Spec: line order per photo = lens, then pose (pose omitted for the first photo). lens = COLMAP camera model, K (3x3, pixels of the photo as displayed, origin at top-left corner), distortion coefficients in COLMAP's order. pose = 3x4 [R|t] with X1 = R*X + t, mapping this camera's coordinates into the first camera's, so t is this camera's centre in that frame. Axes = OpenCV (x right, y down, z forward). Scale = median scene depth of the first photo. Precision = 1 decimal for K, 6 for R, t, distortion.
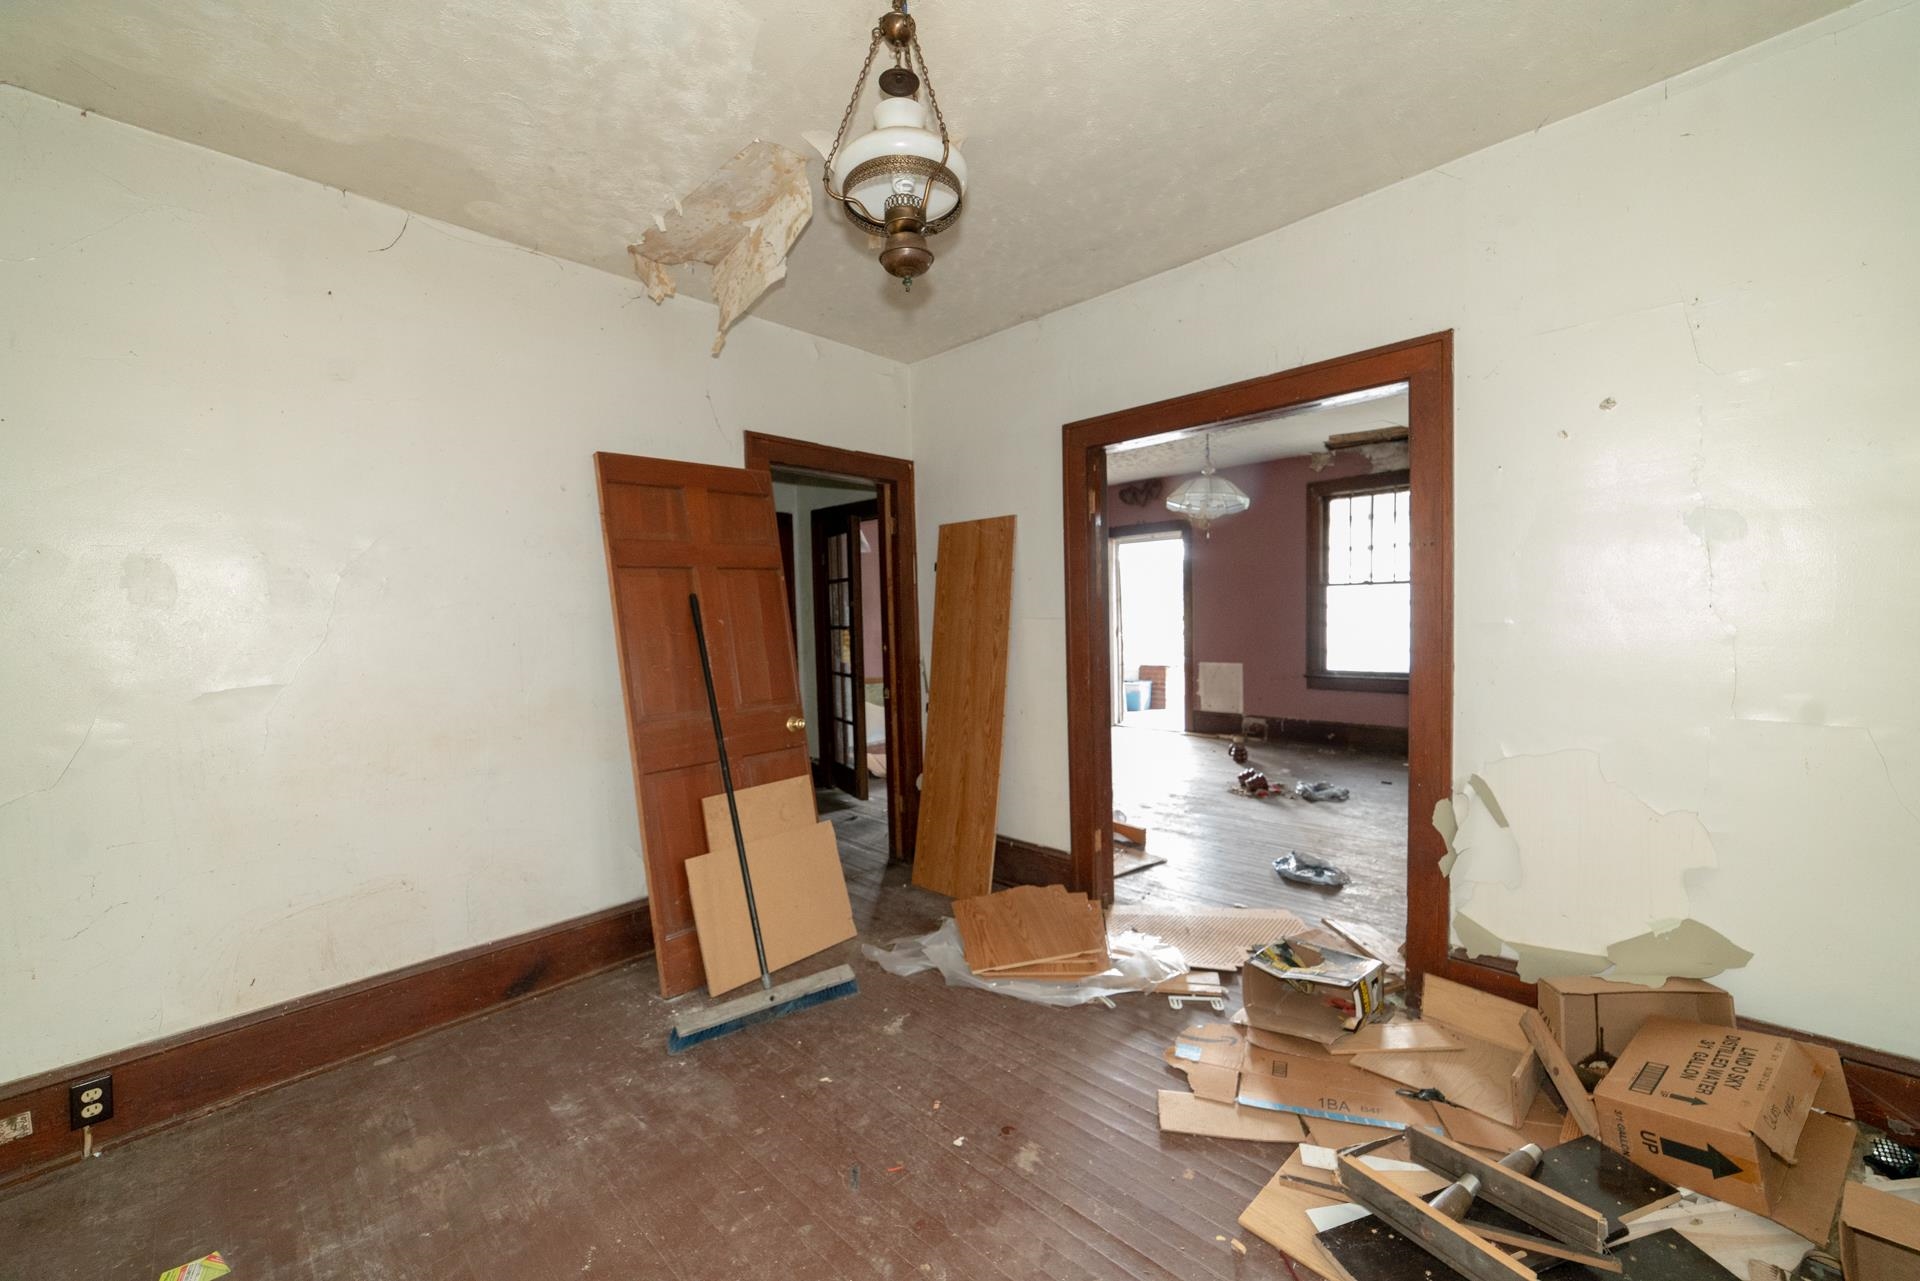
lens RADIAL K [[760.7, 0, 962.4], [0, 760.7, 642.5], [0, 0, 1]] dist [0.002383, 0.000121]
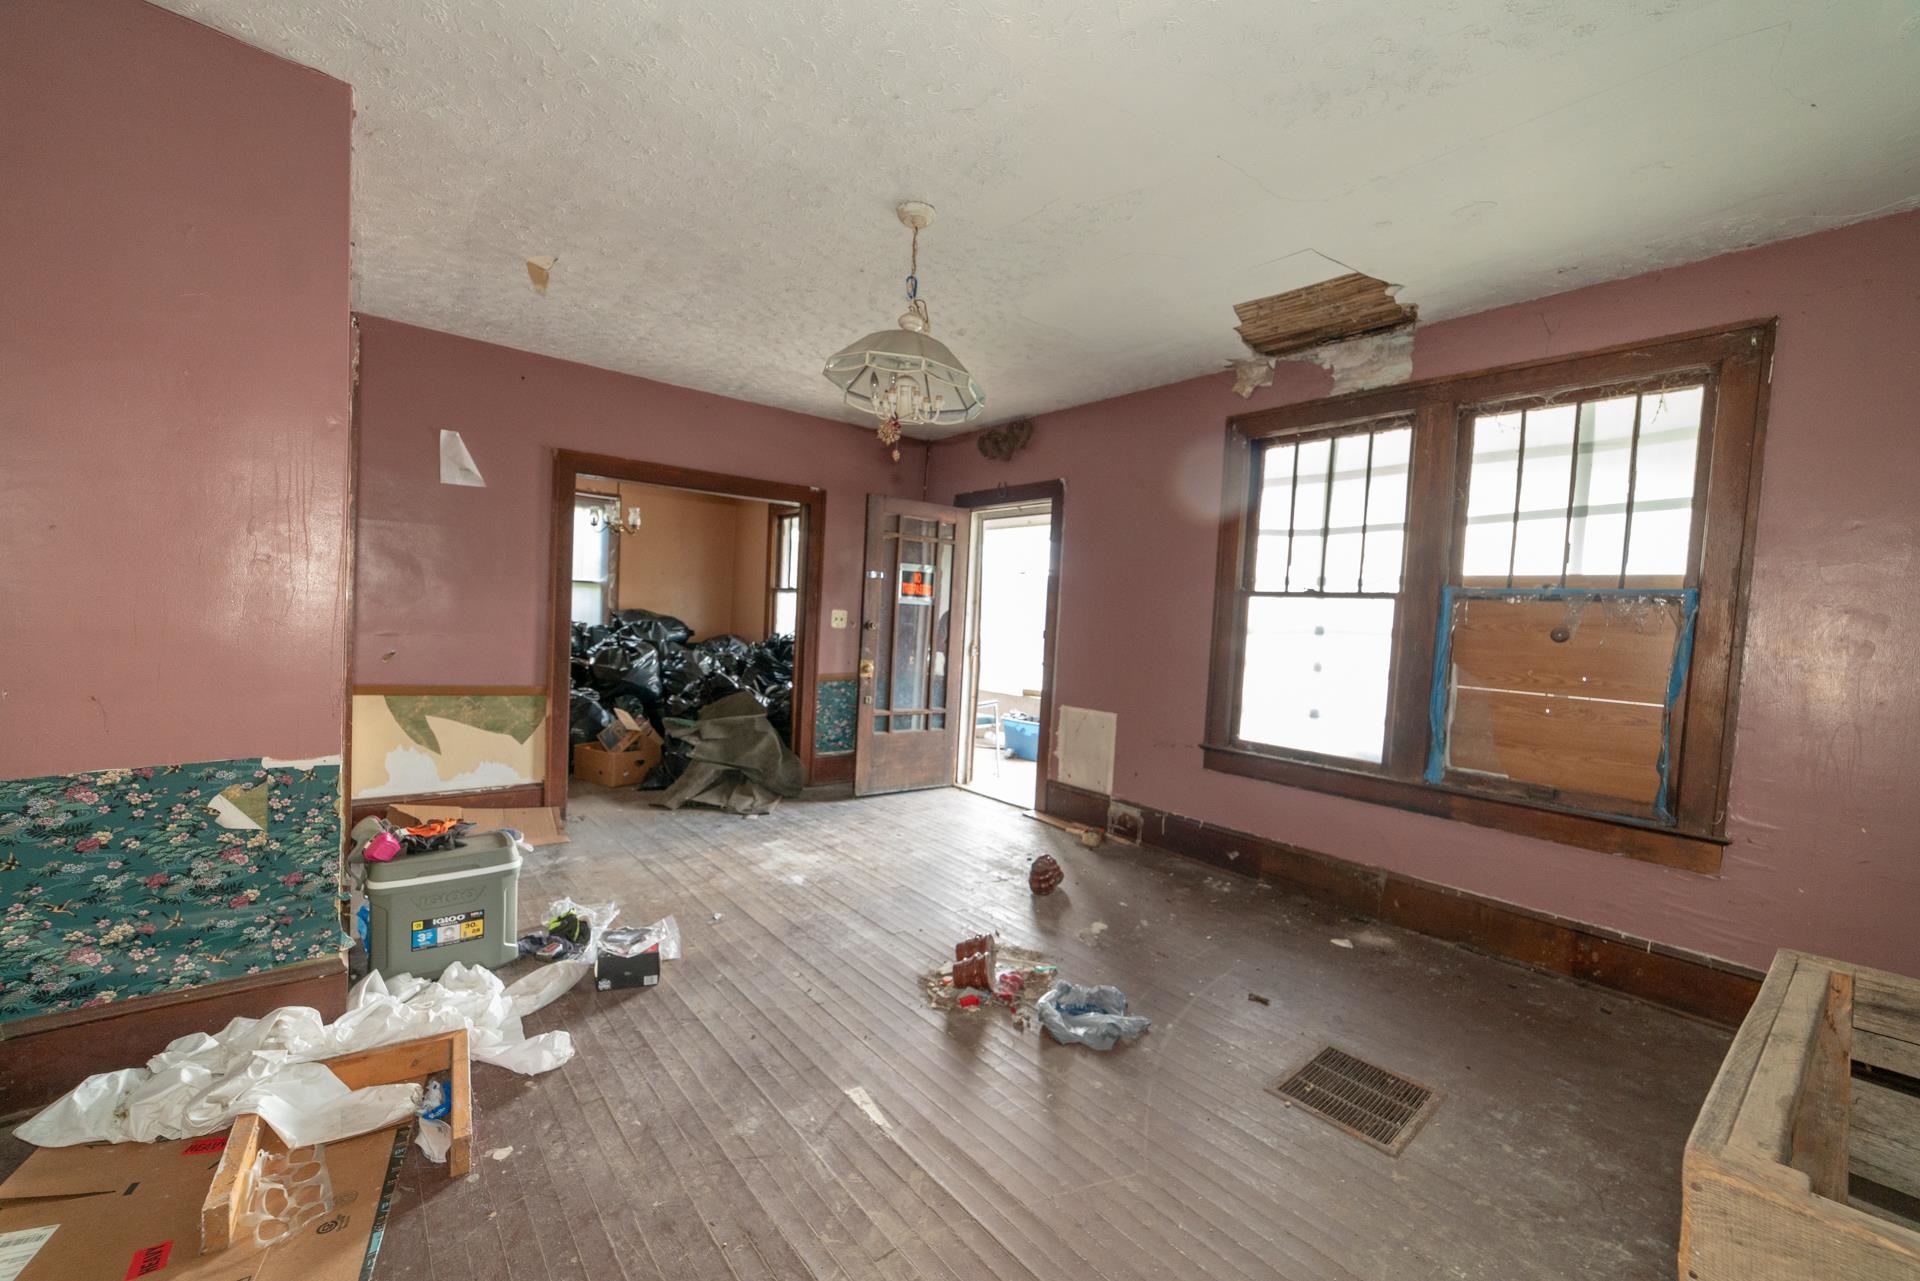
lens RADIAL K [[760.7, 0, 955.0], [0, 760.7, 643.5], [0, 0, 1]] dist [0.002383, 0.000121]
pose [[0.990295, 0.066728, -0.121918, 0.327554], [-0.066383, 0.997770, 0.006895, -0.026418], [0.122106, 0.001266, 0.992516, 0.393847]]
